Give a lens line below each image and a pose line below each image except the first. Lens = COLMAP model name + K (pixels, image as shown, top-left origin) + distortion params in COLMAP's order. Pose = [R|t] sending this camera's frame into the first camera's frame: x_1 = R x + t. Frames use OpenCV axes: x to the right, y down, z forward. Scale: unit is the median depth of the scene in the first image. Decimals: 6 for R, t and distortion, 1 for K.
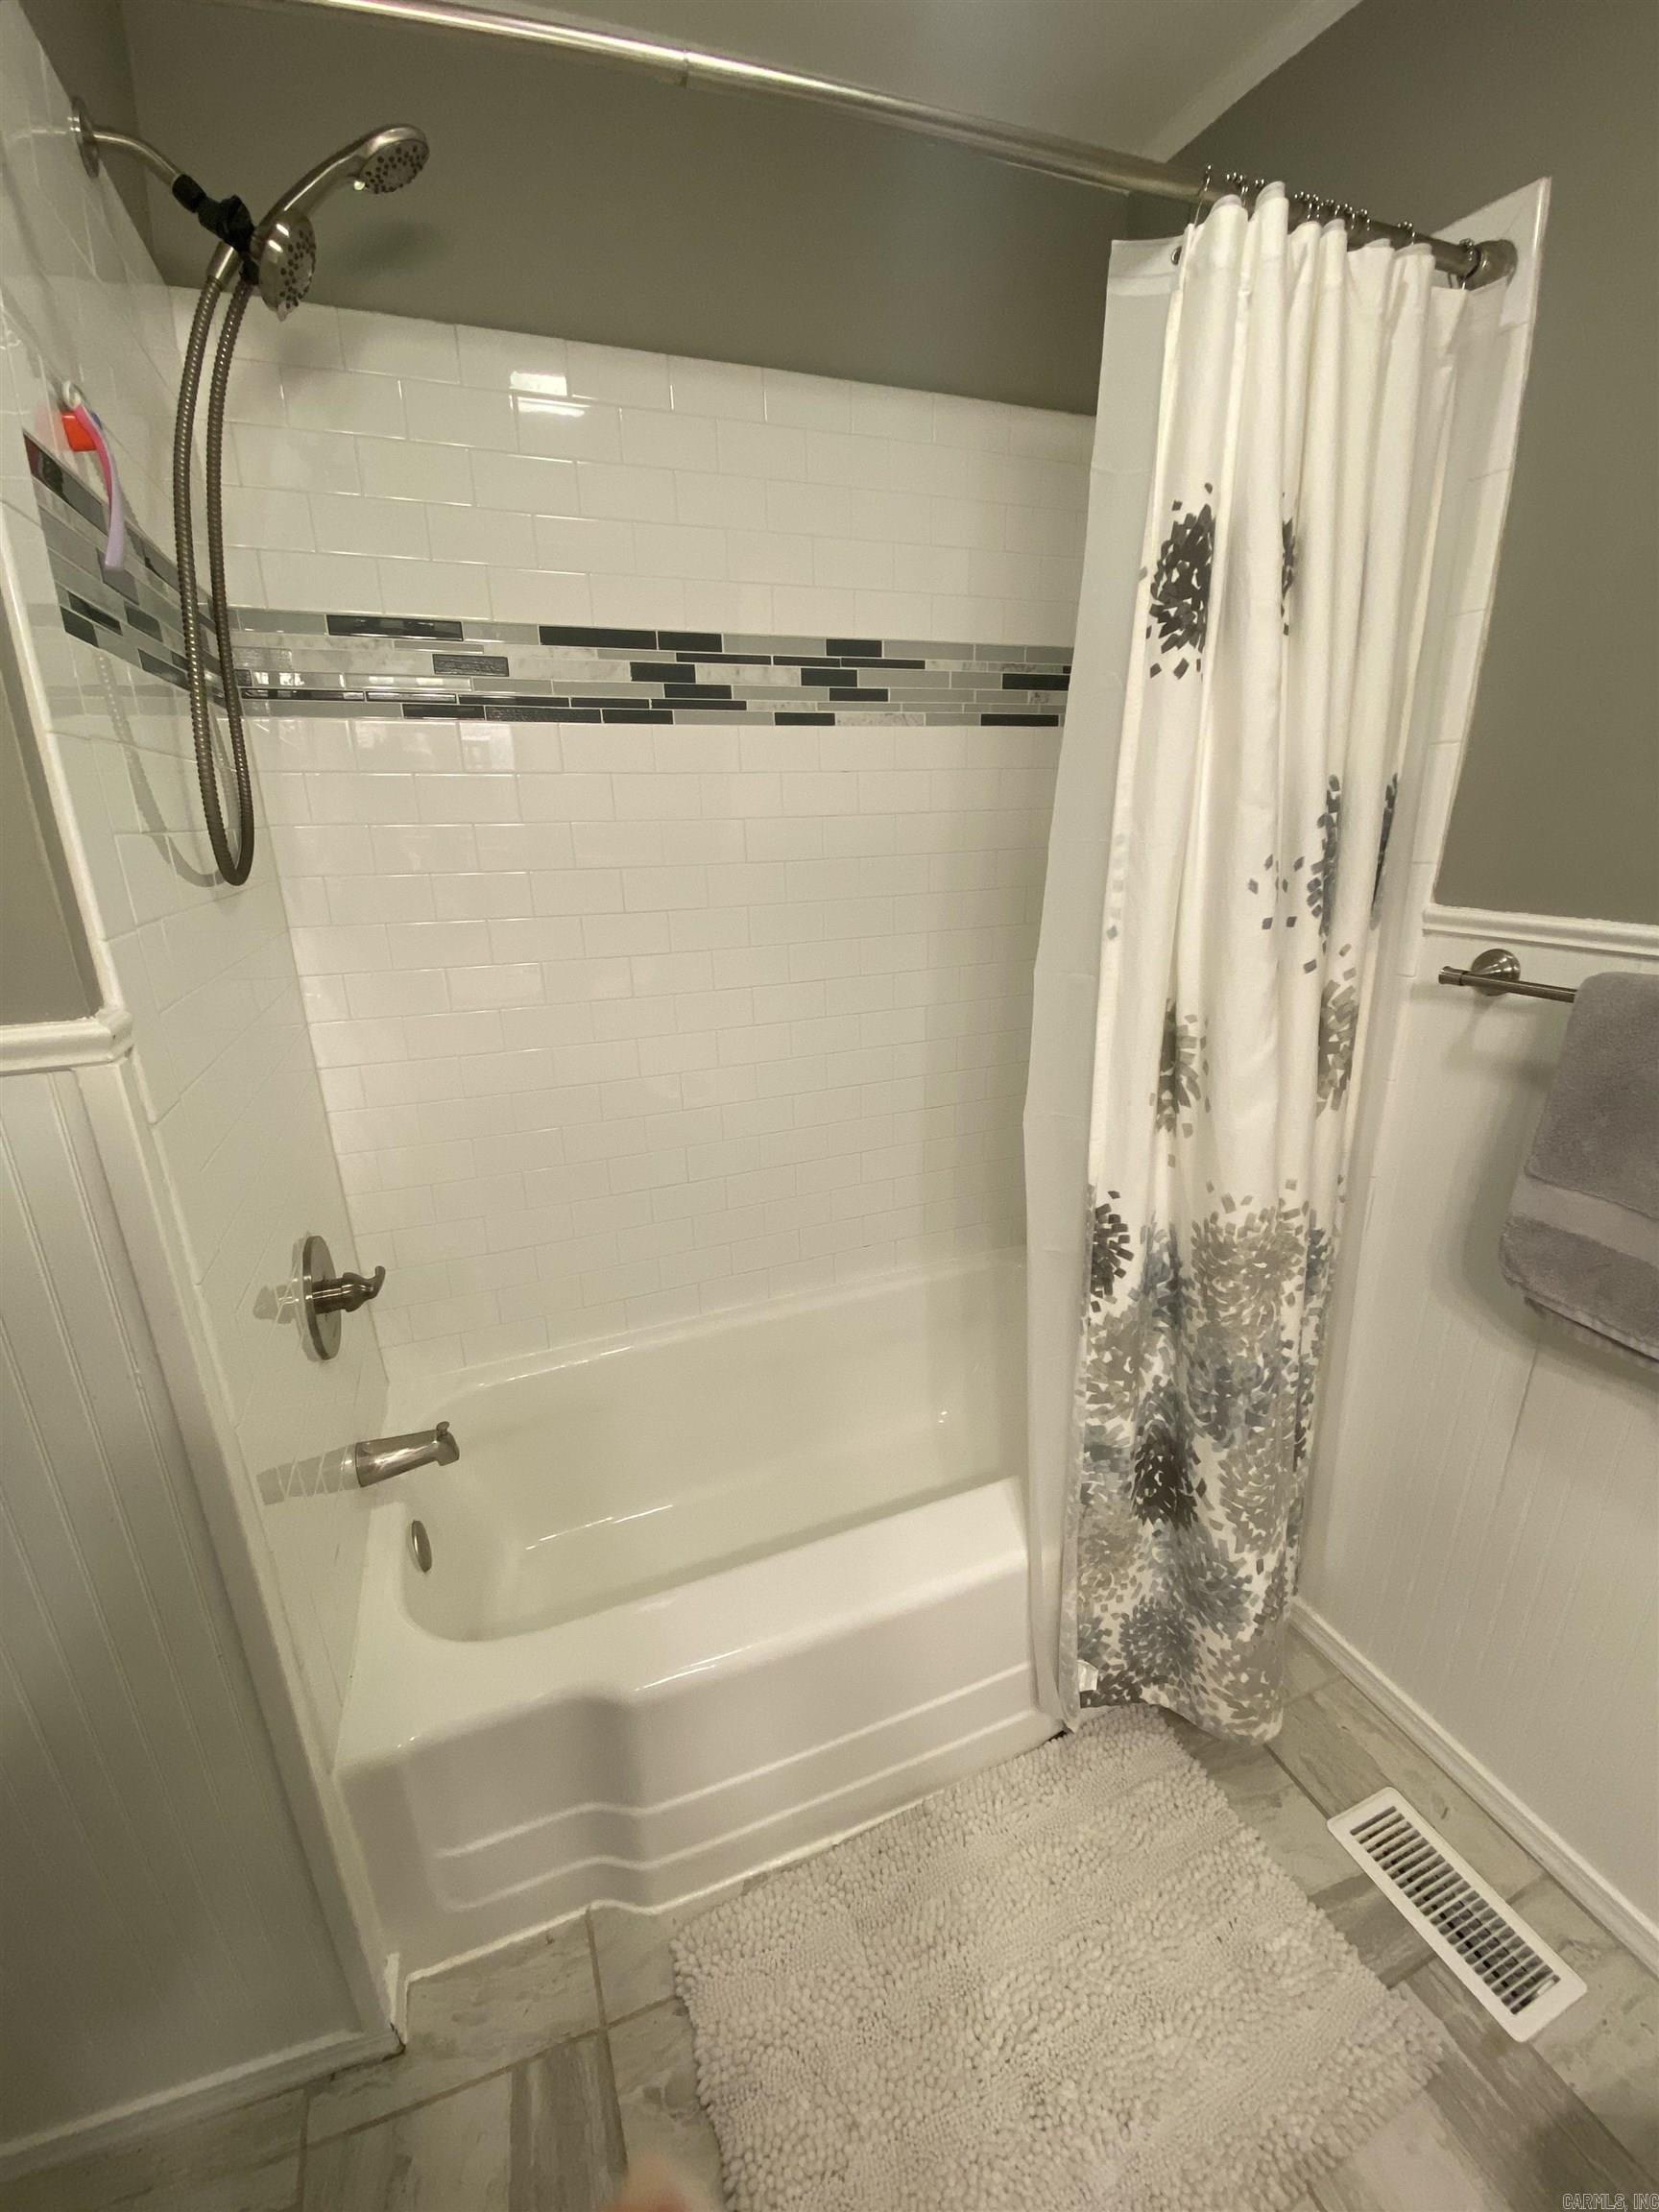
lens RADIAL K [[892.1, 0, 816.5], [0, 892.1, 1102.4], [0, 0, 1]] dist [0.008833, -0.014938]
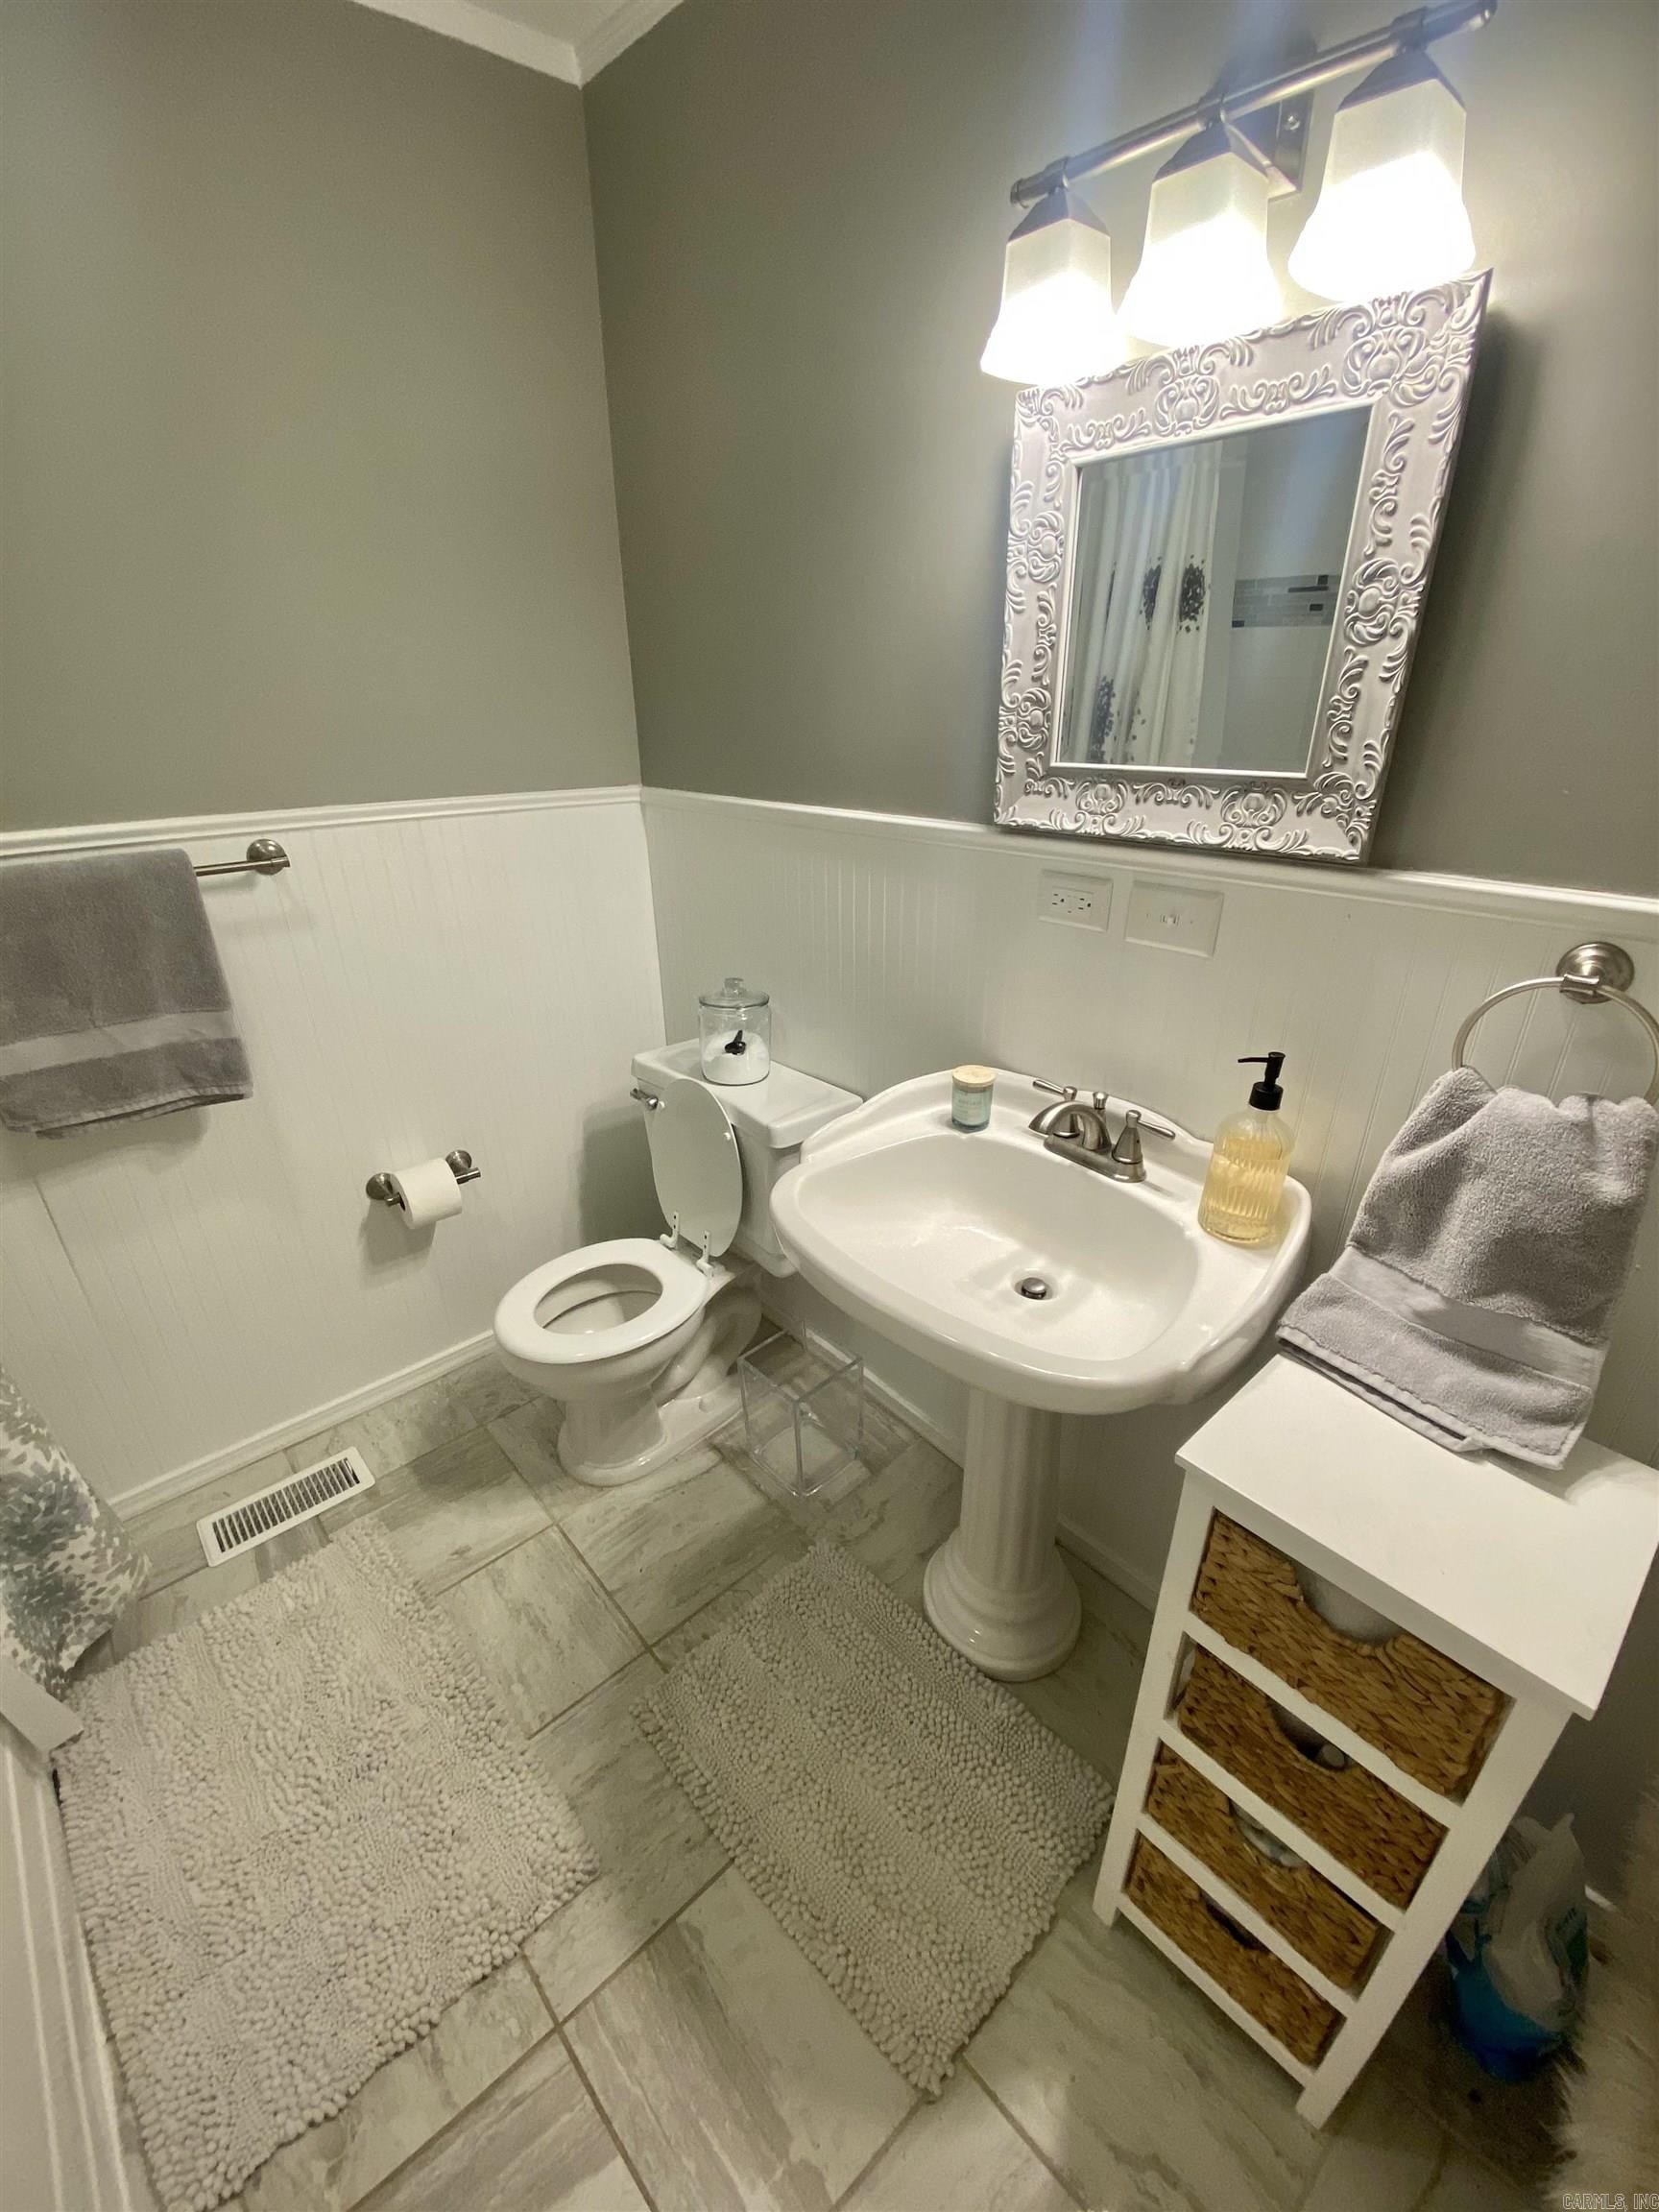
lens RADIAL K [[892.1, 0, 816.5], [0, 892.1, 1102.4], [0, 0, 1]] dist [0.008833, -0.014938]
pose [[-0.340073, -0.368256, 0.865297, -0.630285], [0.299452, 0.829835, 0.470852, -0.079673], [-0.891448, 0.419239, -0.171930, 0.192813]]
